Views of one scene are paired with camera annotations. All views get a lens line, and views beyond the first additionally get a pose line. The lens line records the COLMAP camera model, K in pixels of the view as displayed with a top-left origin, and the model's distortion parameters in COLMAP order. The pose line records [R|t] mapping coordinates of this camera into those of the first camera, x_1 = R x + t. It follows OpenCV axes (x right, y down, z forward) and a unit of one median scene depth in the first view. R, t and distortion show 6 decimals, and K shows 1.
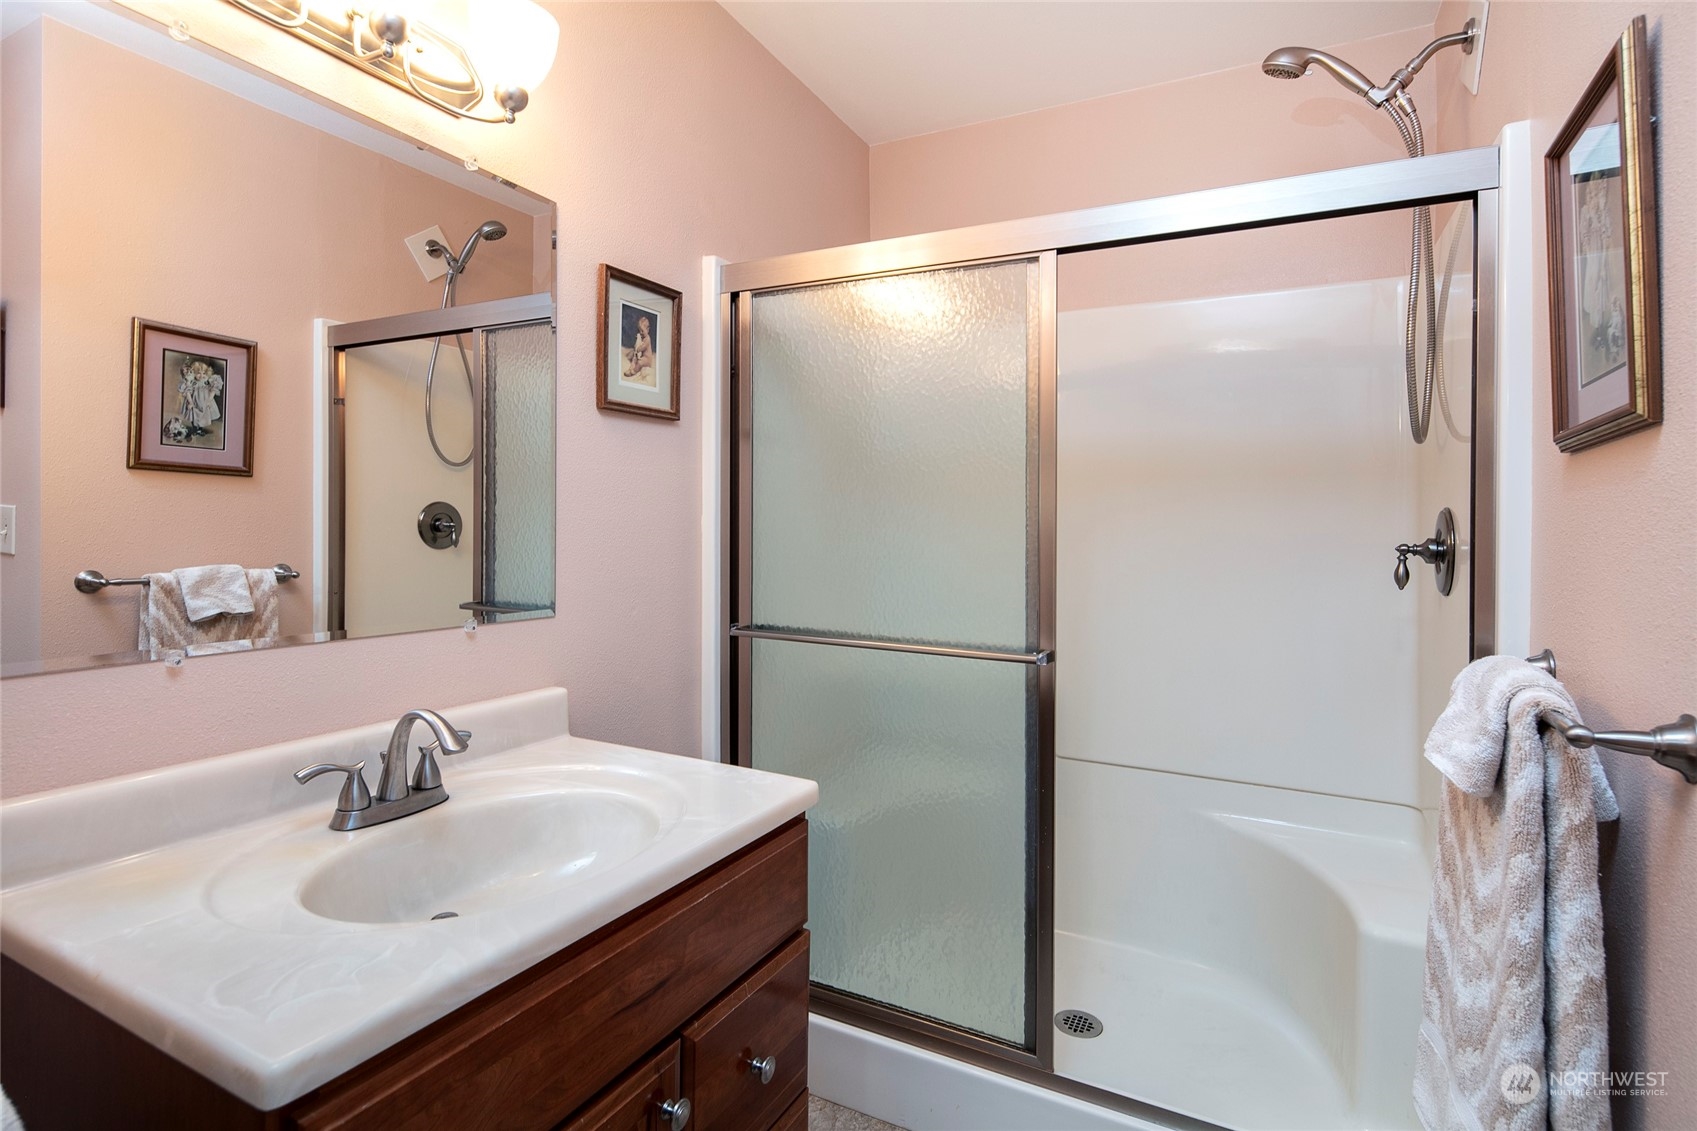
lens RADIAL K [[829.2, 0, 846.1], [0, 829.2, 535.5], [0, 0, 1]] dist [0.000736, -0.001686]
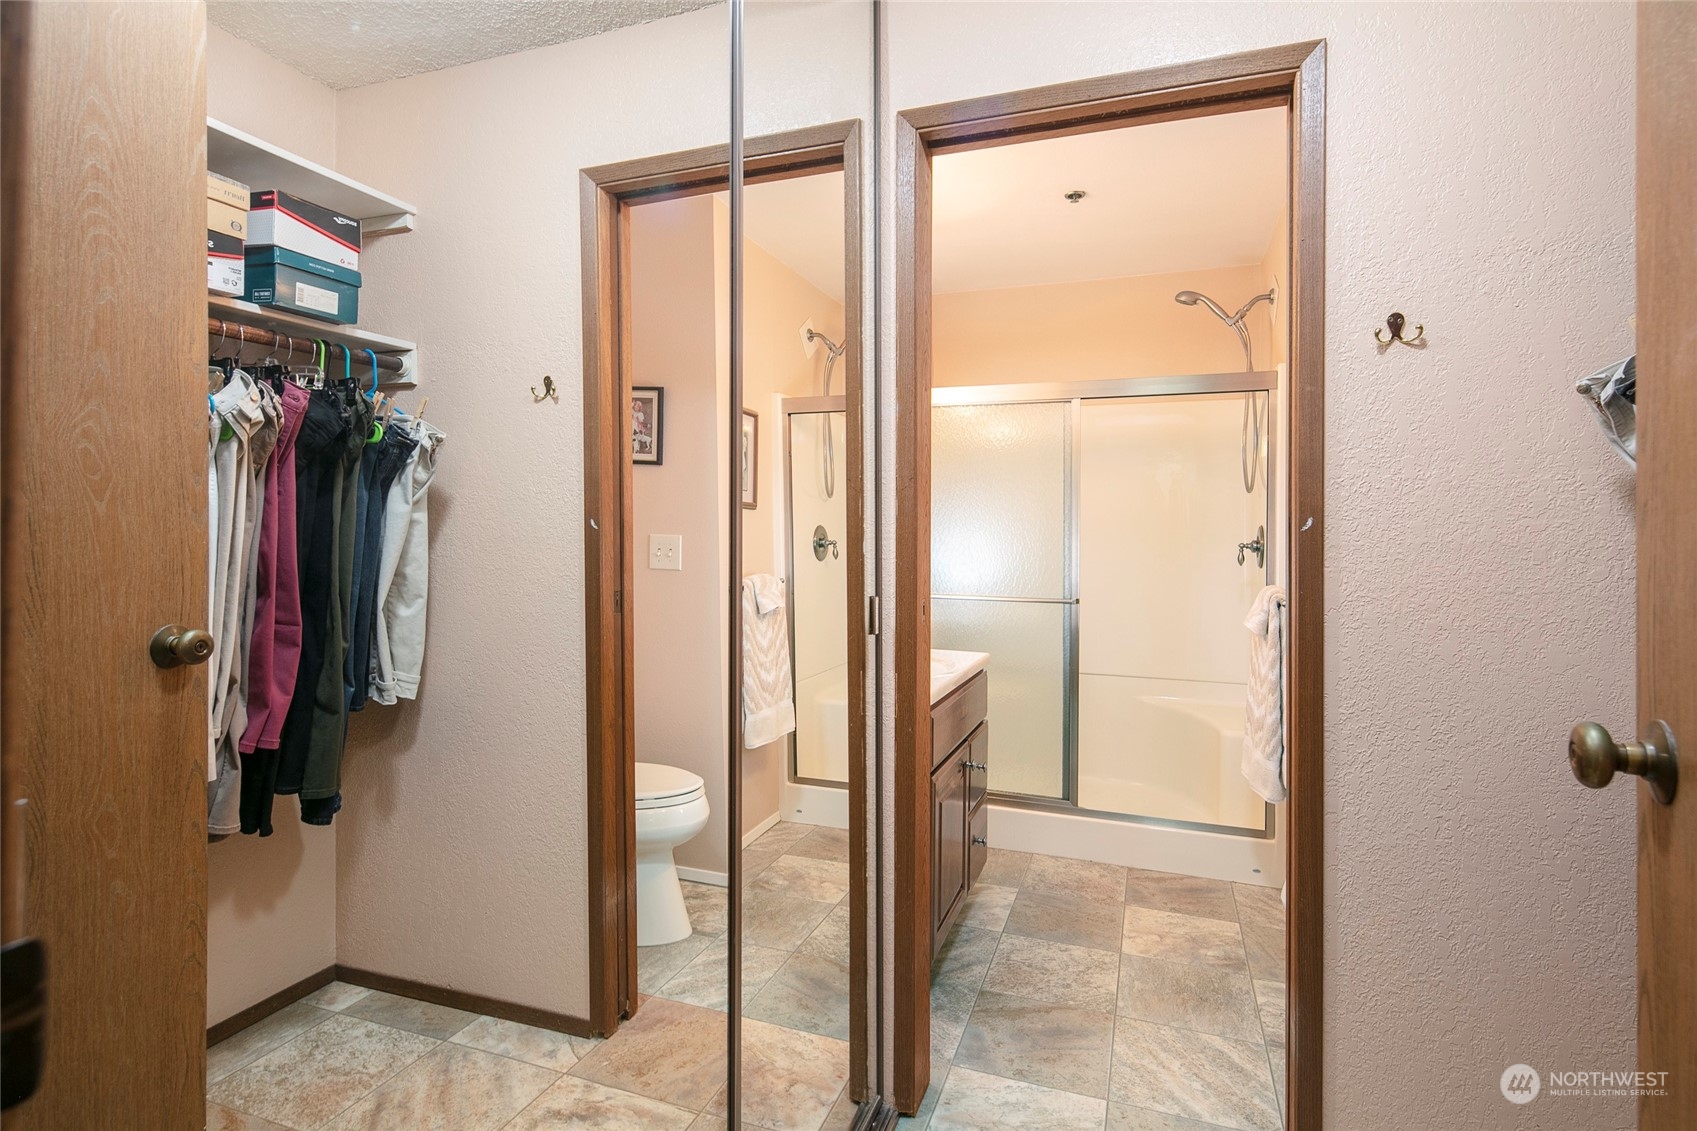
lens RADIAL K [[832.0, 0, 852.6], [0, 832.0, 556.6], [0, 0, 1]] dist [0.010814, -0.012195]
pose [[0.990773, -0.010303, 0.135136, -0.559558], [0.007554, 0.999754, 0.020839, -0.006348], [-0.135318, -0.019626, 0.990608, -0.914242]]
